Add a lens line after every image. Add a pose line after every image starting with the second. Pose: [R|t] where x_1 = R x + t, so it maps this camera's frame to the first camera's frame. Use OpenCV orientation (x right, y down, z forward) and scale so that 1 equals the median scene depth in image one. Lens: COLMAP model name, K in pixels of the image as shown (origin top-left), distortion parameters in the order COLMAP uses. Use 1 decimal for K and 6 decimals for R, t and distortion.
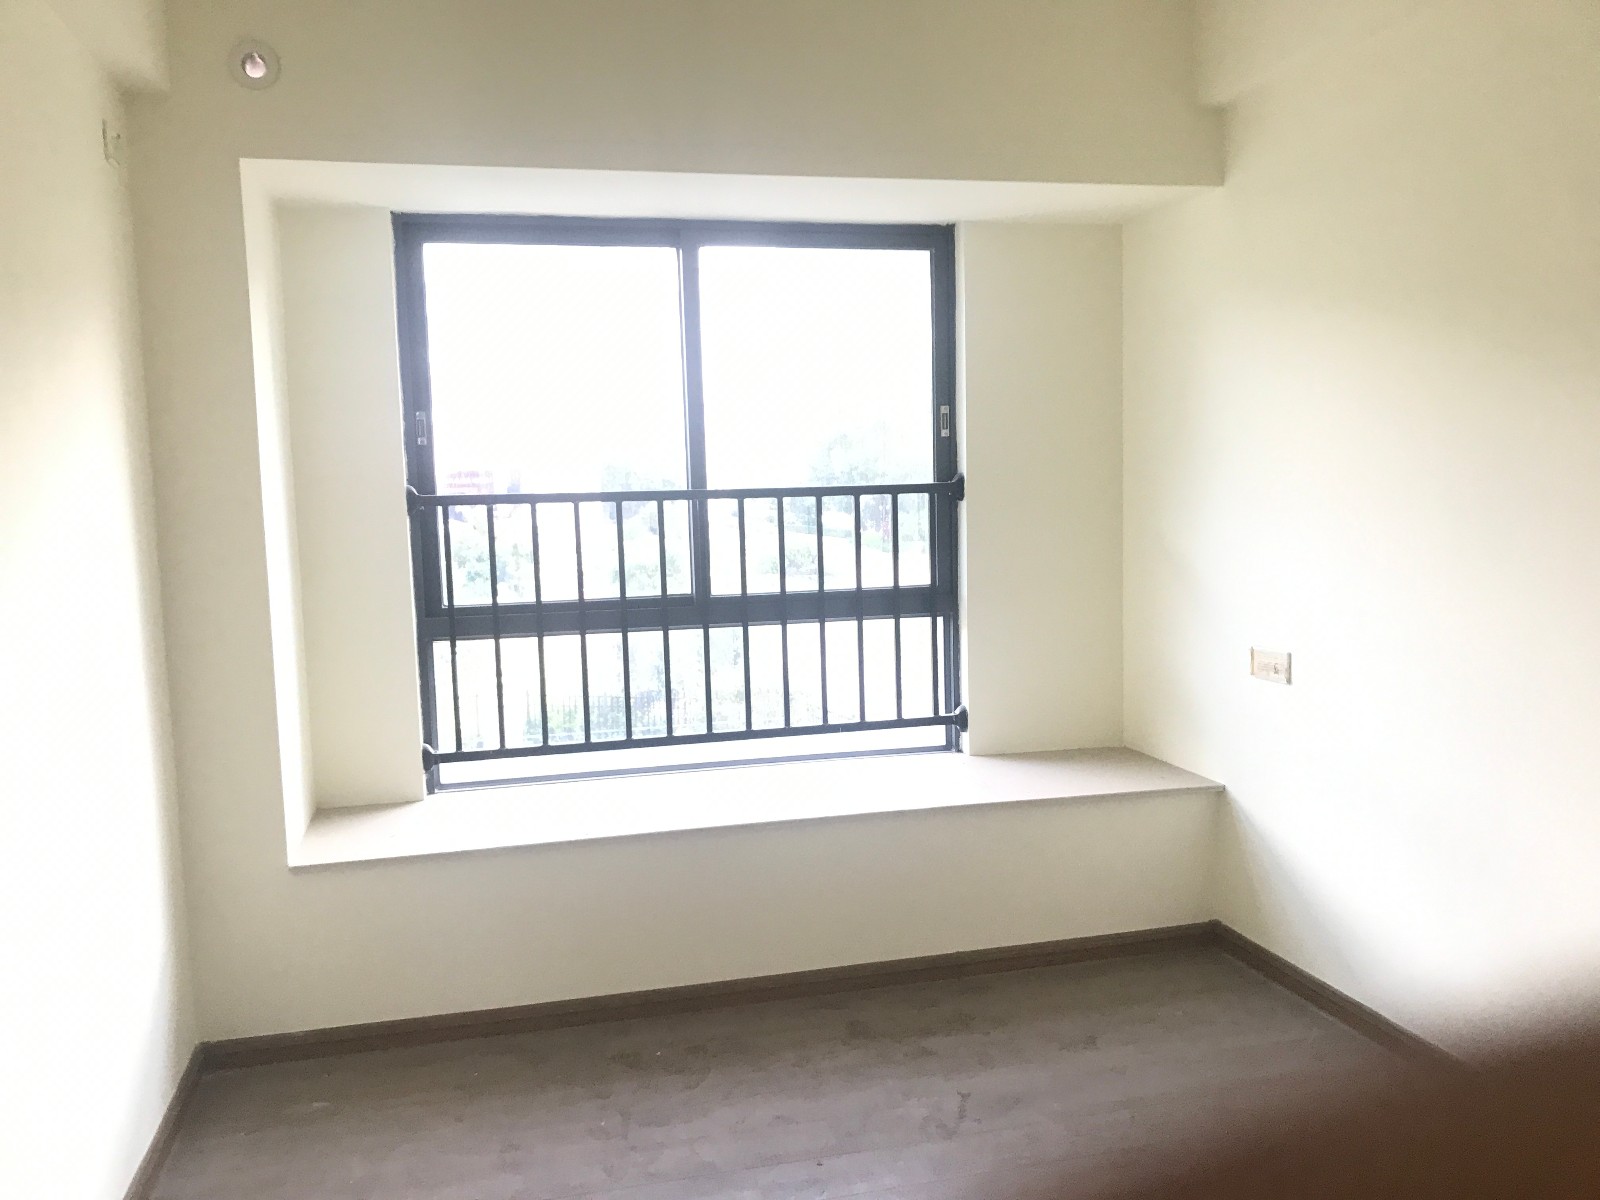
lens RADIAL K [[1493.6, 0, 848.8], [0, 1493.6, 641.2], [0, 0, 1]] dist [0.101302, 0.000000]
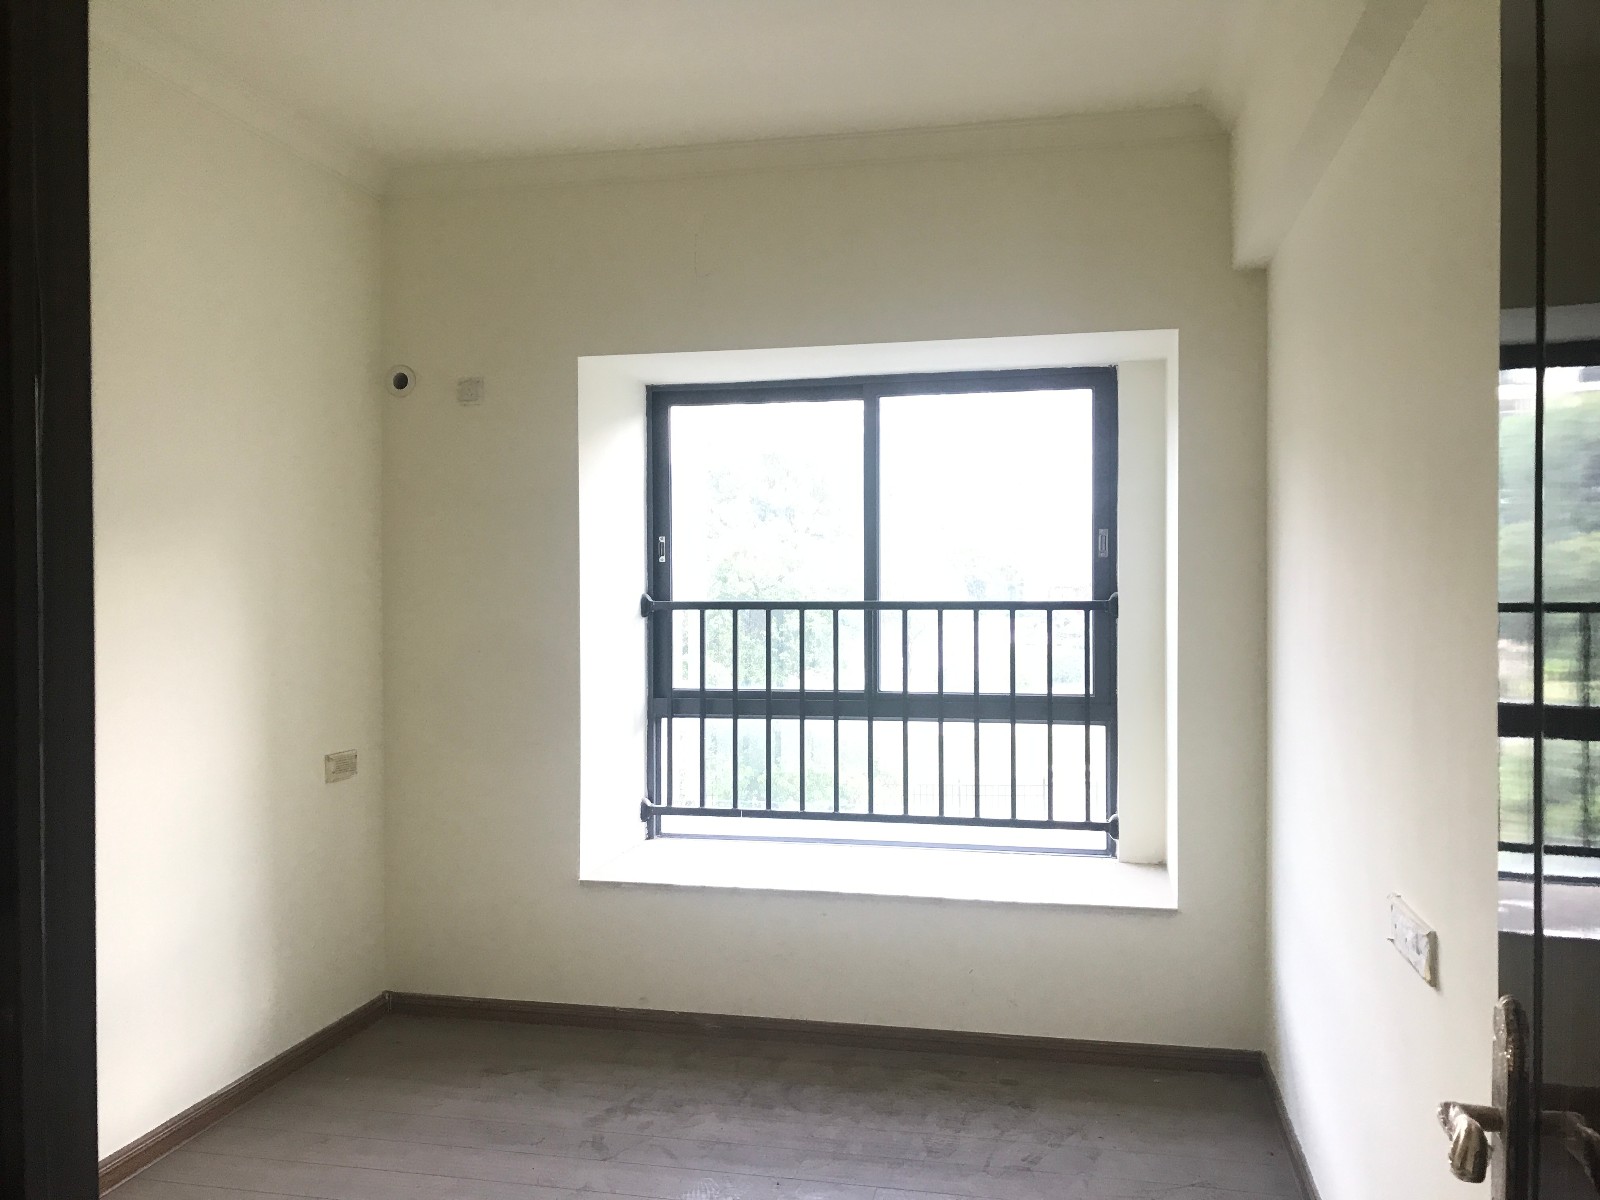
lens RADIAL K [[1335.6, 0, 851.6], [0, 1335.6, 603.0], [0, 0, 1]] dist [0.086875, -0.016728]
pose [[0.878862, 0.025872, -0.476374, 0.400626], [-0.070710, 0.994564, -0.076437, -0.020464], [0.471806, 0.100862, 0.875914, 0.088188]]
